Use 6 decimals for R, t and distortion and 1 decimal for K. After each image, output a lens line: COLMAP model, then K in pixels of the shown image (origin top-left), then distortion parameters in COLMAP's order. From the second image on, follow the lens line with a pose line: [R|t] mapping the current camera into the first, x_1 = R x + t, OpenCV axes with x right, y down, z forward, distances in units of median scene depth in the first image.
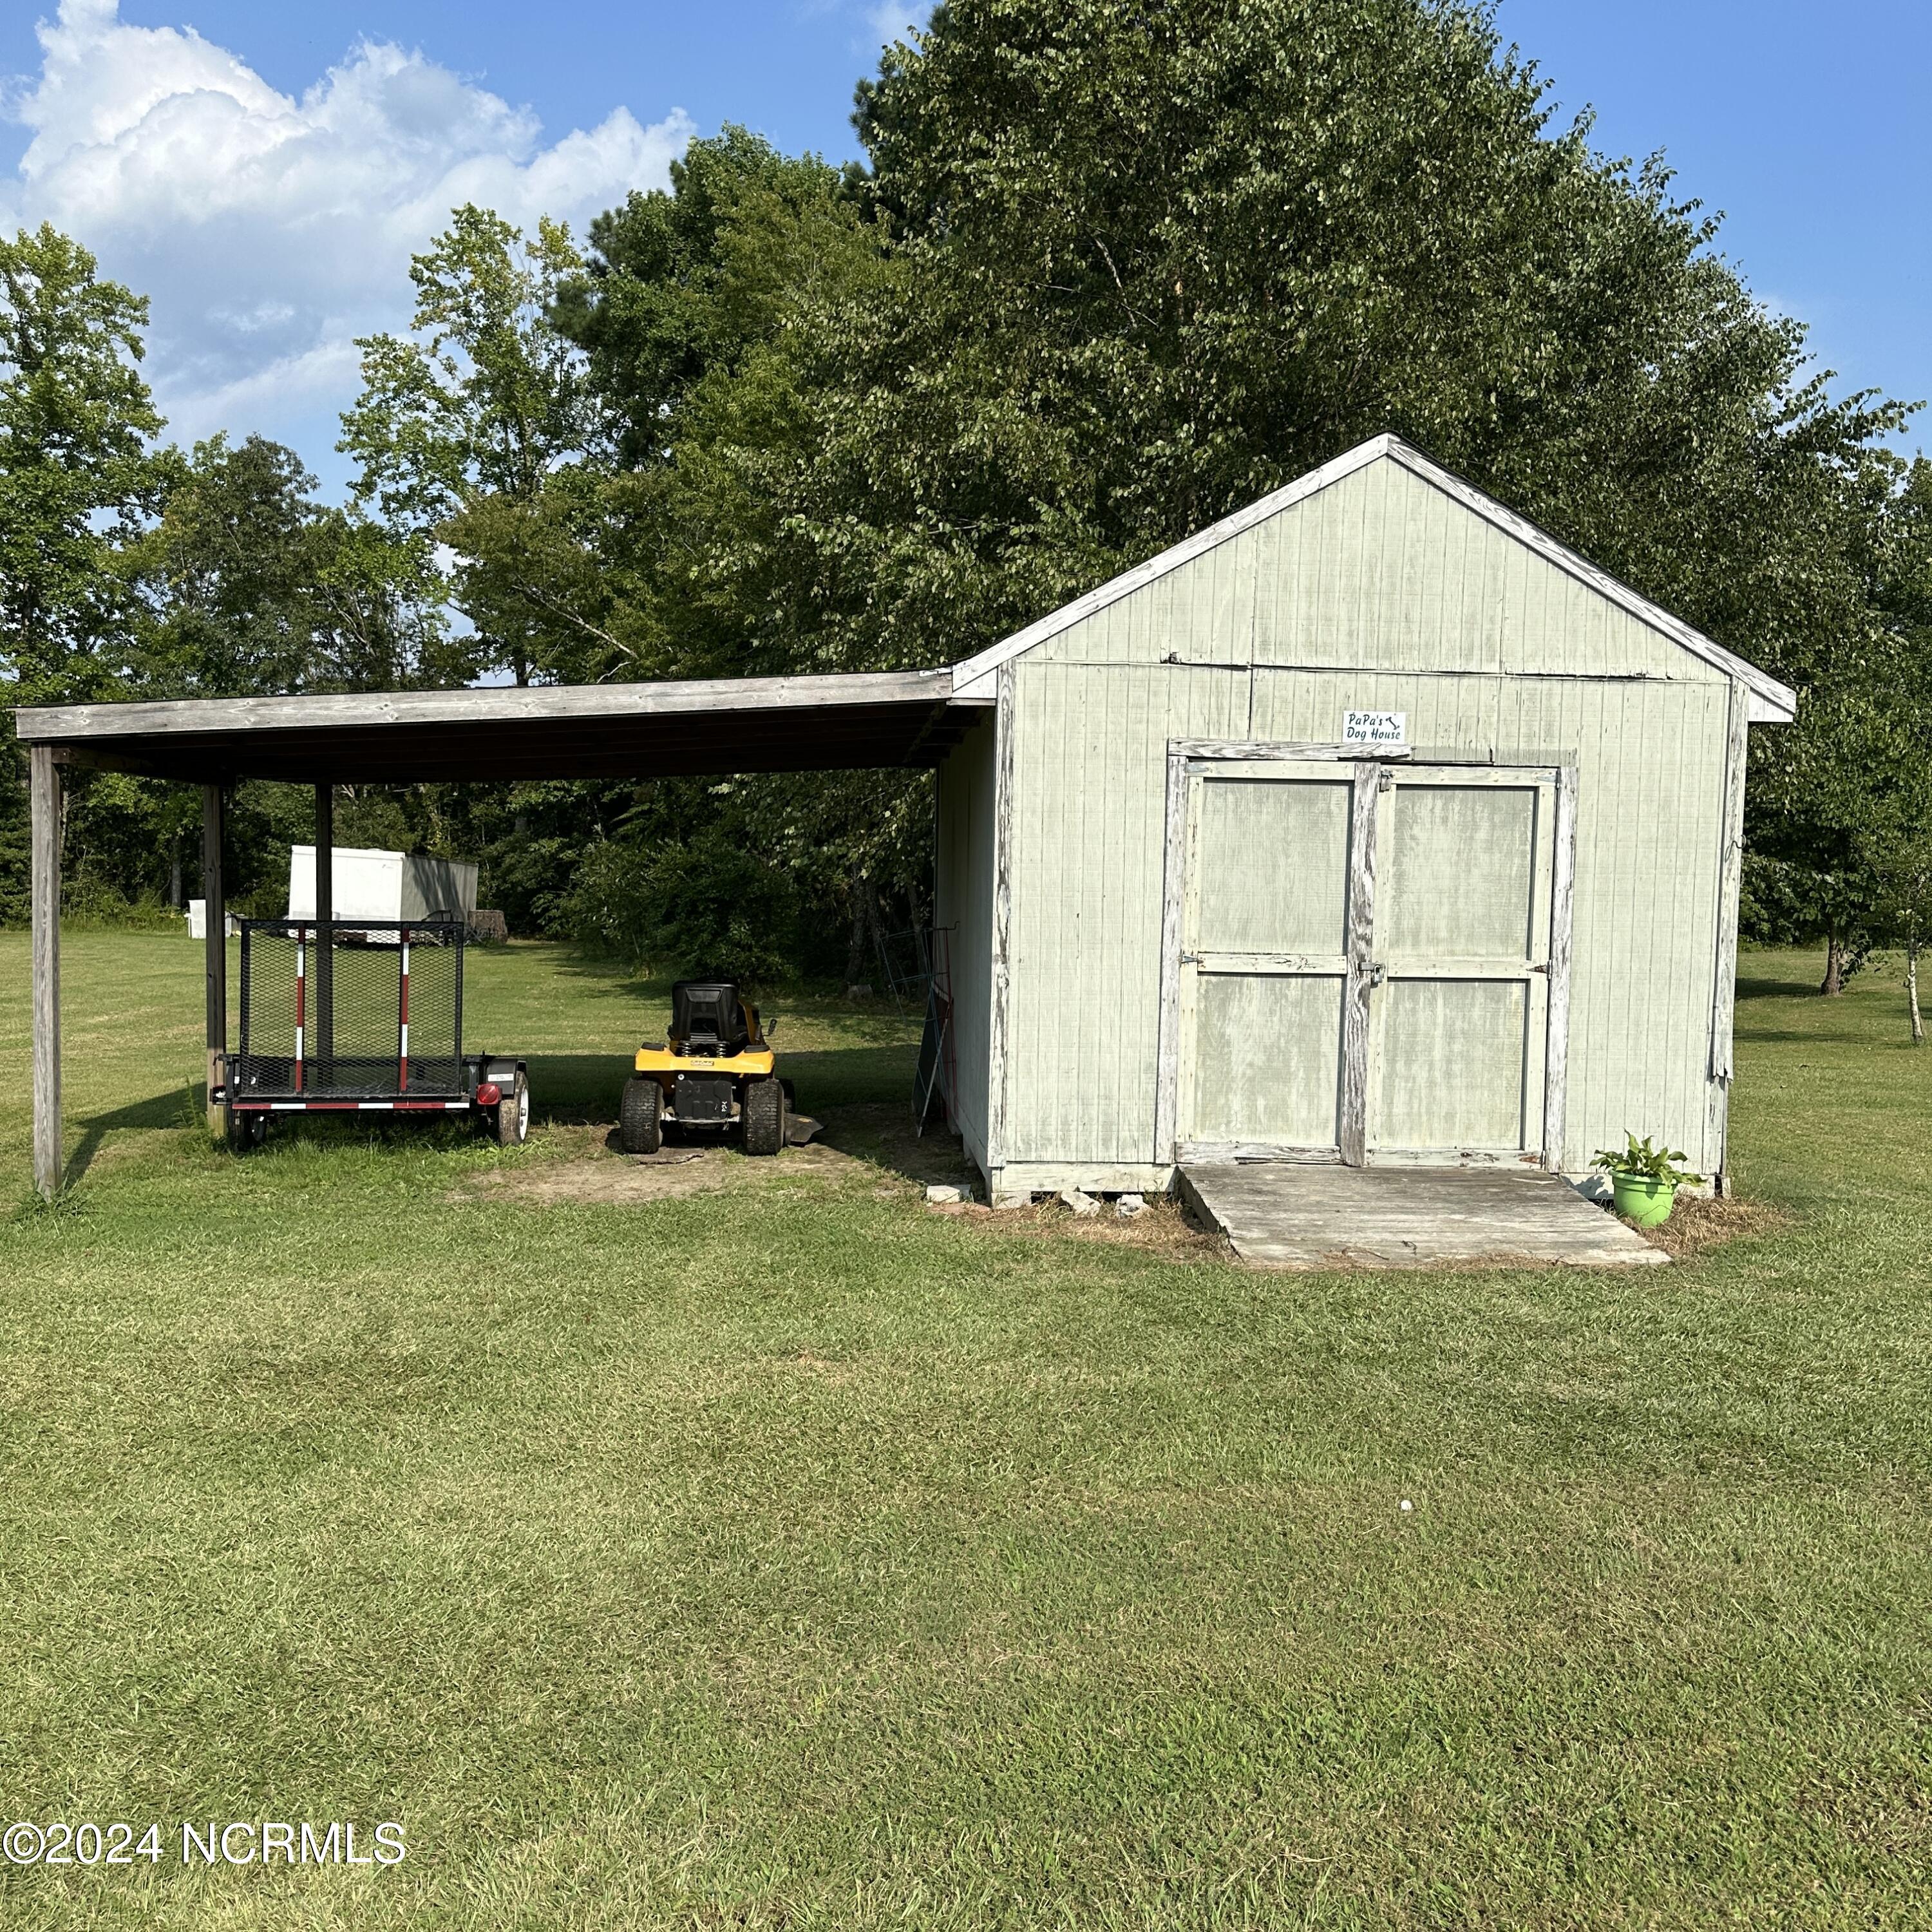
lens RADIAL K [[1761.5, 0, 965.7], [0, 1761.5, 968.8], [0, 0, 1]] dist [0.002480, 0.000000]
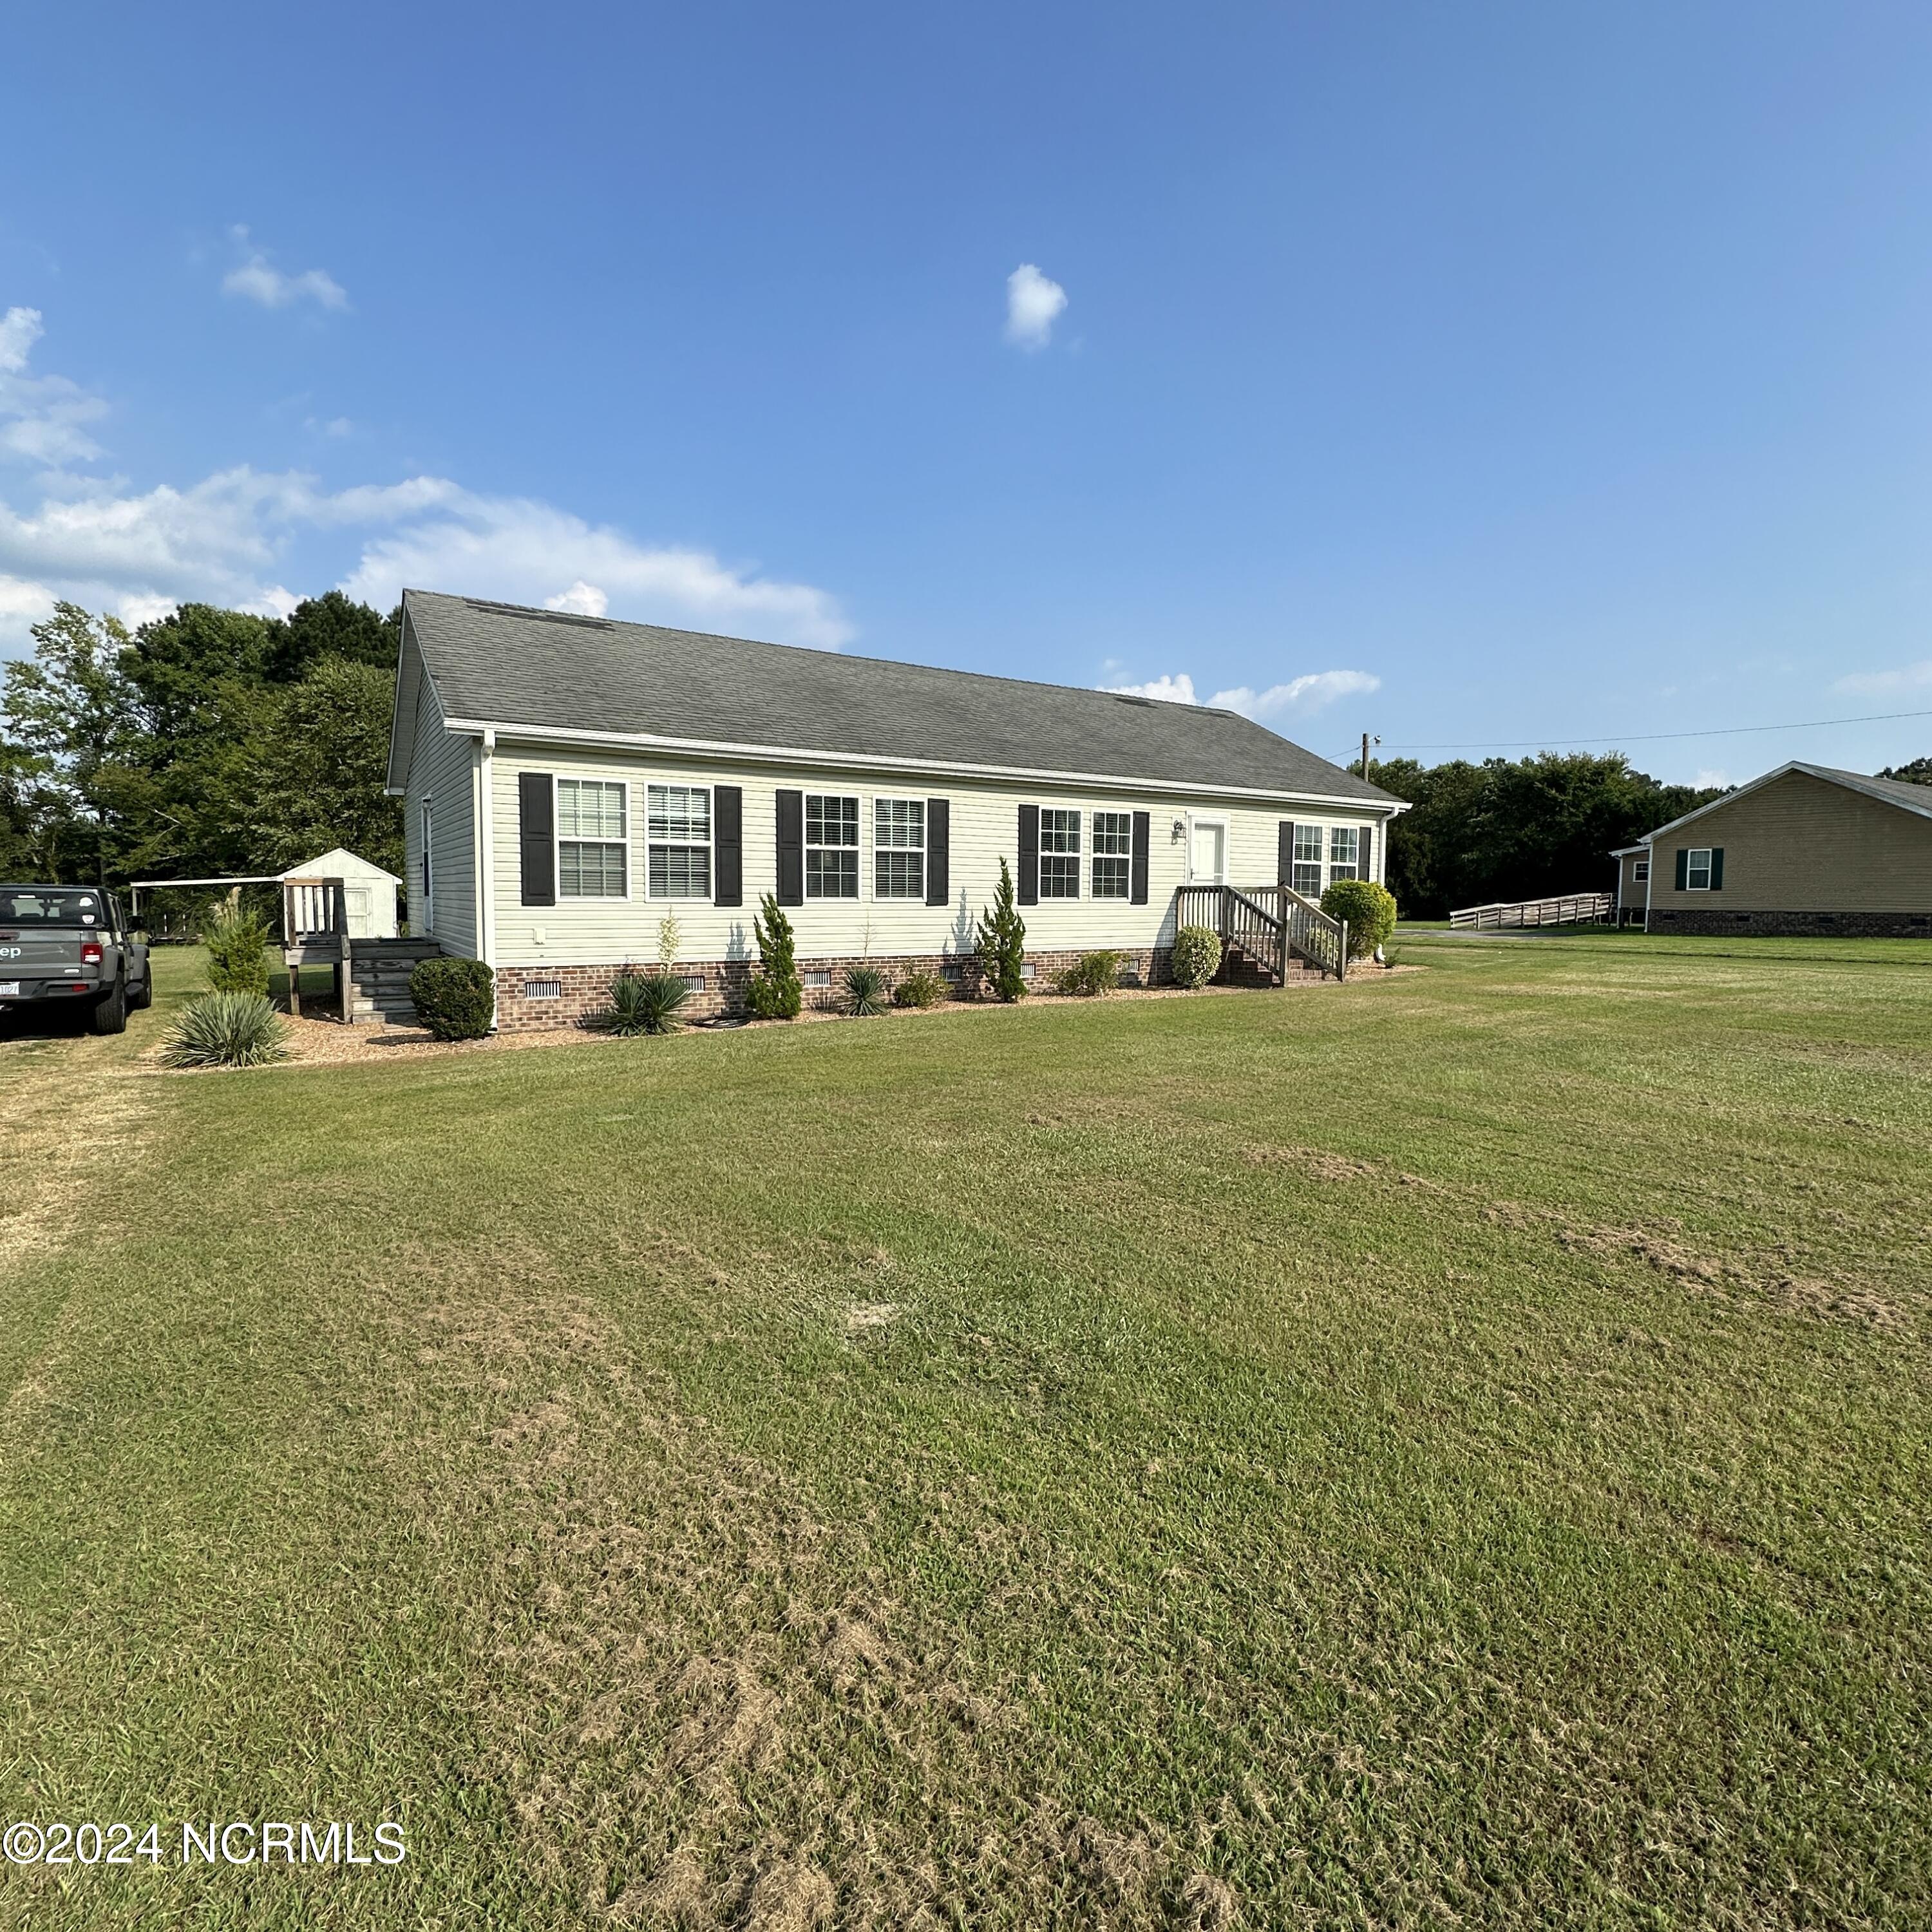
lens RADIAL K [[1032.2, 0, 967.7], [0, 1032.2, 972.0], [0, 0, 1]] dist [0.001468, -0.000401]
pose [[0.871999, -0.031673, 0.488482, 0.067081], [0.024151, 0.999473, 0.021693, 0.037977], [-0.488911, -0.007119, 0.872305, -0.740870]]
